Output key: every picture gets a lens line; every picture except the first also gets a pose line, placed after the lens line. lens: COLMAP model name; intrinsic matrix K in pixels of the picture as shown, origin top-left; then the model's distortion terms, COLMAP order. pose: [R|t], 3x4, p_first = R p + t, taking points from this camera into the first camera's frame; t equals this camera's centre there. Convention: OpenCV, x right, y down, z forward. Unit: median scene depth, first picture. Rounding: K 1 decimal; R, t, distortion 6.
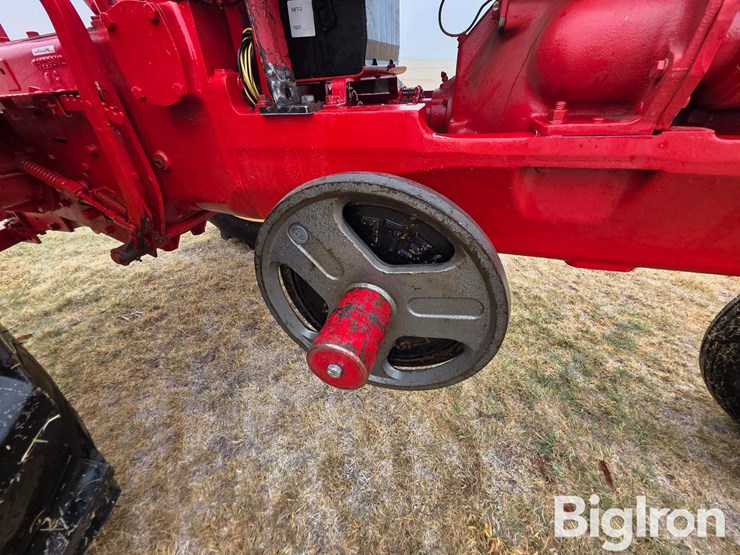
lens RADIAL K [[293.4, 0, 371.4], [0, 293.4, 278.0], [0, 0, 1]] dist [0.005275, -0.001730]
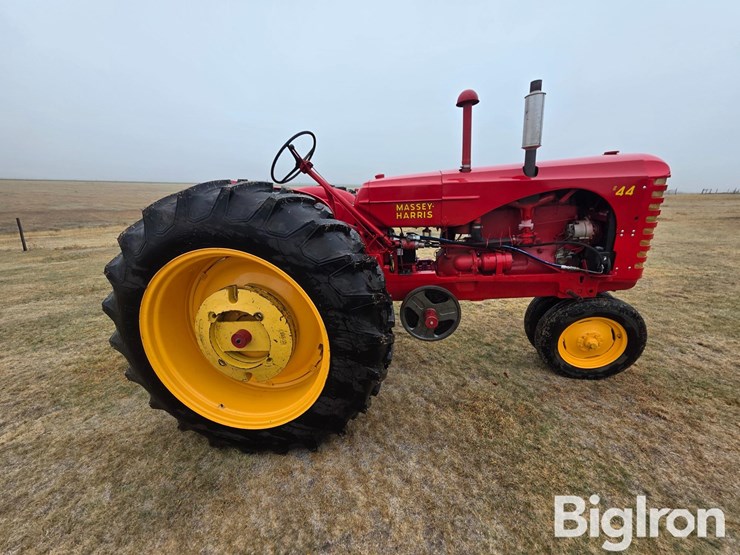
lens RADIAL K [[293.4, 0, 370.4], [0, 293.4, 278.4], [0, 0, 1]] dist [0.005275, -0.001730]
pose [[0.979229, -0.080284, 0.186186, -1.001636], [0.136044, 0.941042, -0.309728, 0.499572], [-0.150343, 0.328624, 0.932418, -1.873129]]
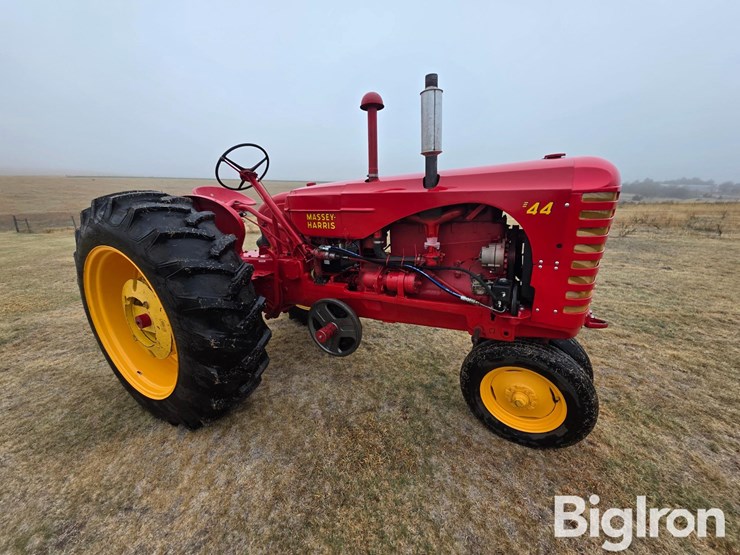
lens RADIAL K [[293.4, 0, 371.2], [0, 293.4, 278.7], [0, 0, 1]] dist [0.005275, -0.001730]
pose [[0.987232, 0.031976, -0.156045, 0.713088], [-0.080206, 0.946179, -0.313547, 0.423876], [0.137620, 0.322060, 0.936663, -1.869663]]
